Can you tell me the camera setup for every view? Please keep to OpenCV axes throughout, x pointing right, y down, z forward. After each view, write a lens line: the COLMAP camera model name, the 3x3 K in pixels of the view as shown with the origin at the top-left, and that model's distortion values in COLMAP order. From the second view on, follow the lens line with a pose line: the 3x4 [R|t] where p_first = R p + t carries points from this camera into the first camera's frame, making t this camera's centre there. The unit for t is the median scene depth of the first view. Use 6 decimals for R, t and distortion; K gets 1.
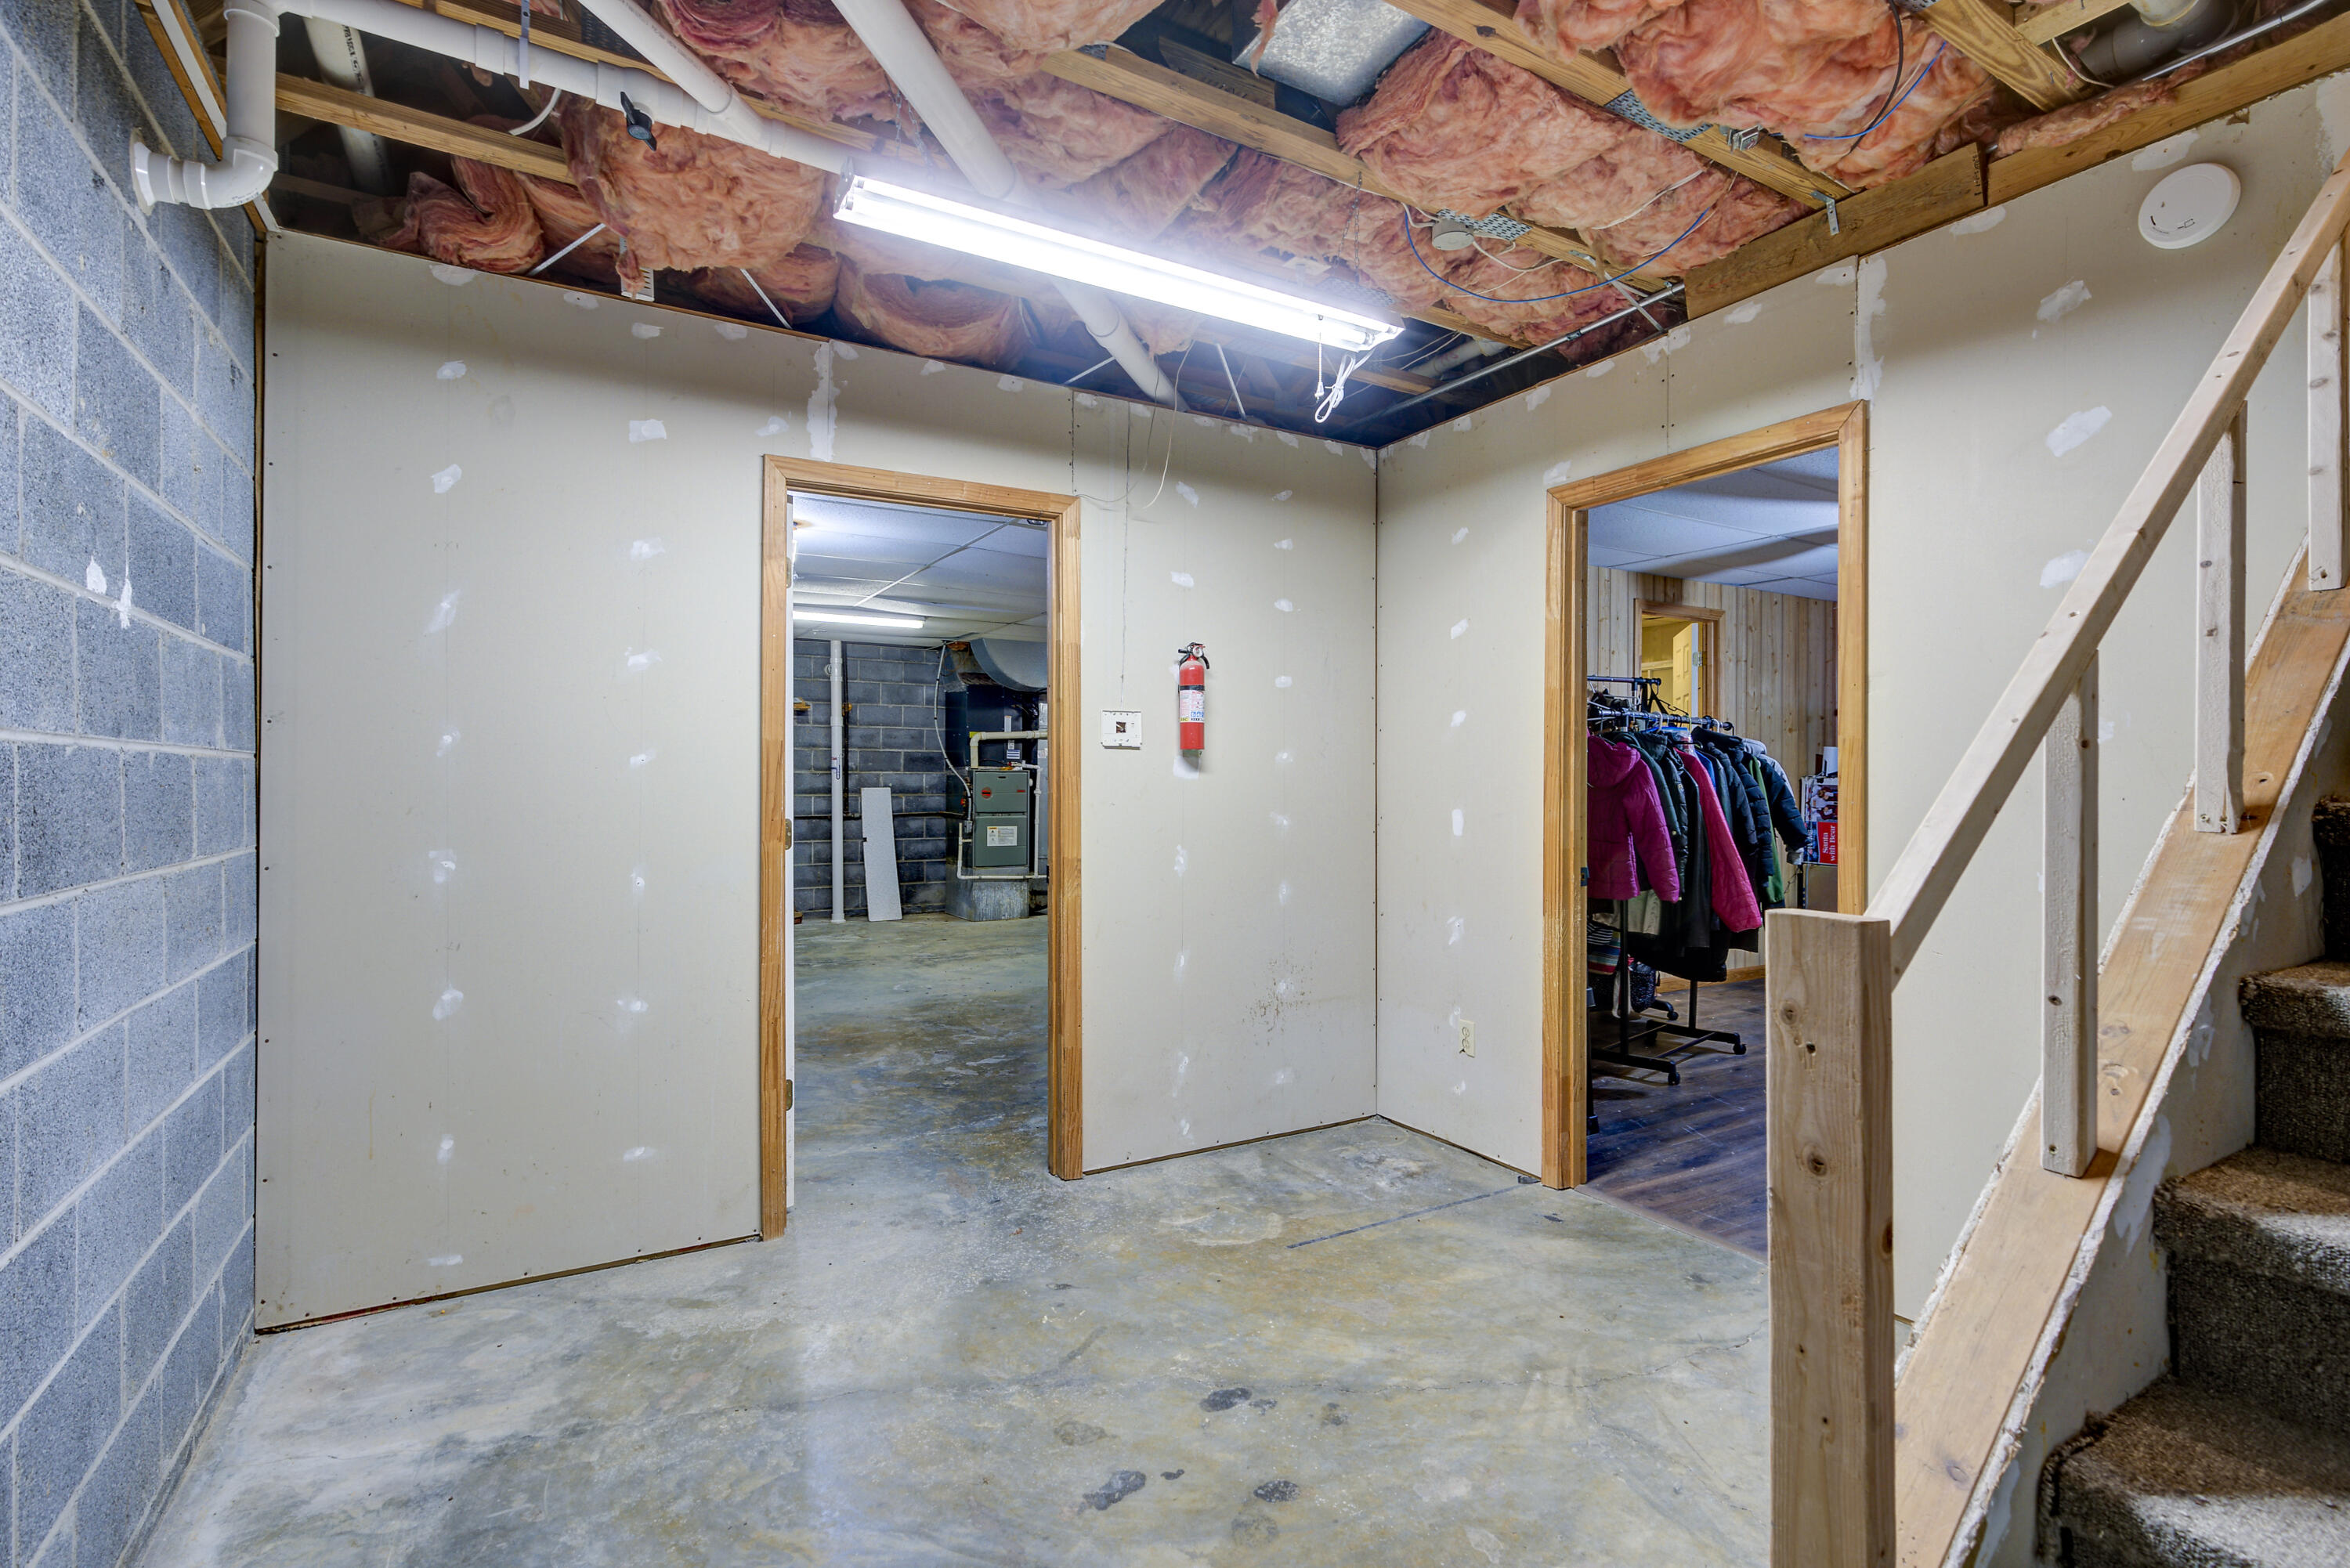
lens RADIAL K [[1120.3, 0, 1182.0], [0, 1120.3, 786.5], [0, 0, 1]] dist [-0.001761, -0.001472]
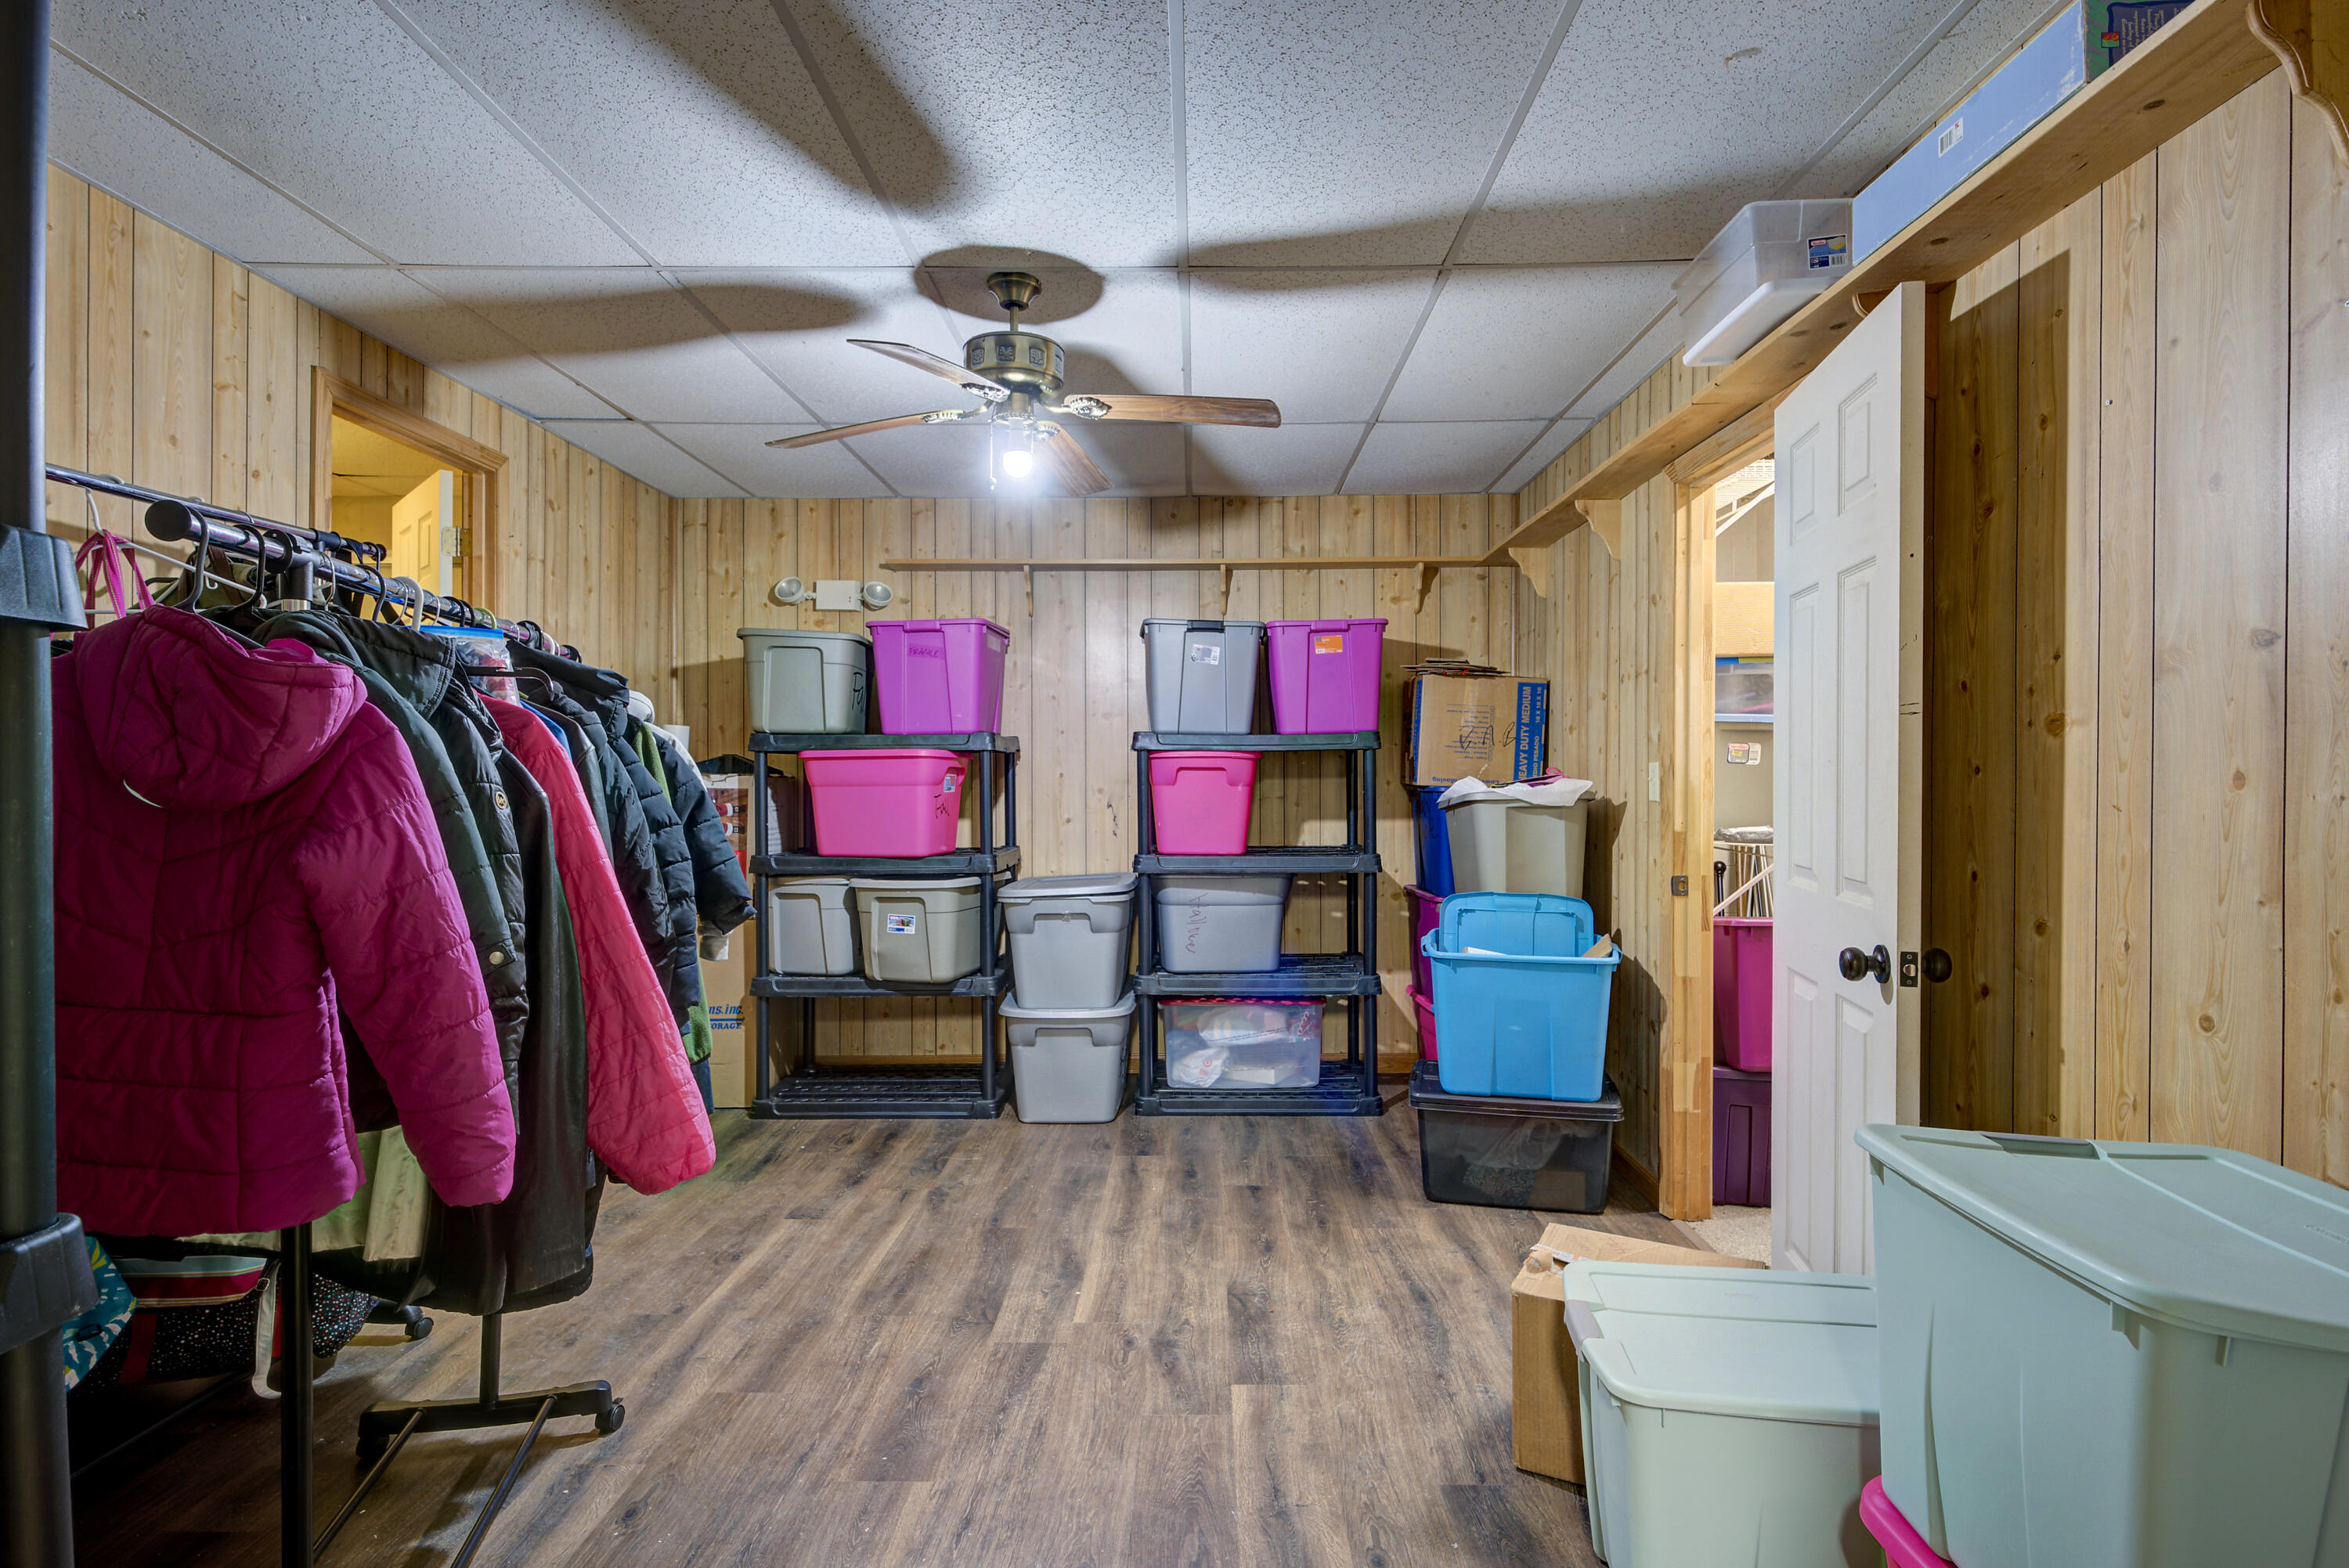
lens RADIAL K [[1177.0, 0, 1177.3], [0, 1177.0, 786.2], [0, 0, 1]] dist [-0.000223, -0.000089]
pose [[0.514988, -0.000550, 0.857197, 0.233734], [-0.000692, 0.999999, 0.001057, -0.003711], [-0.857197, -0.001138, 0.514987, 0.603460]]
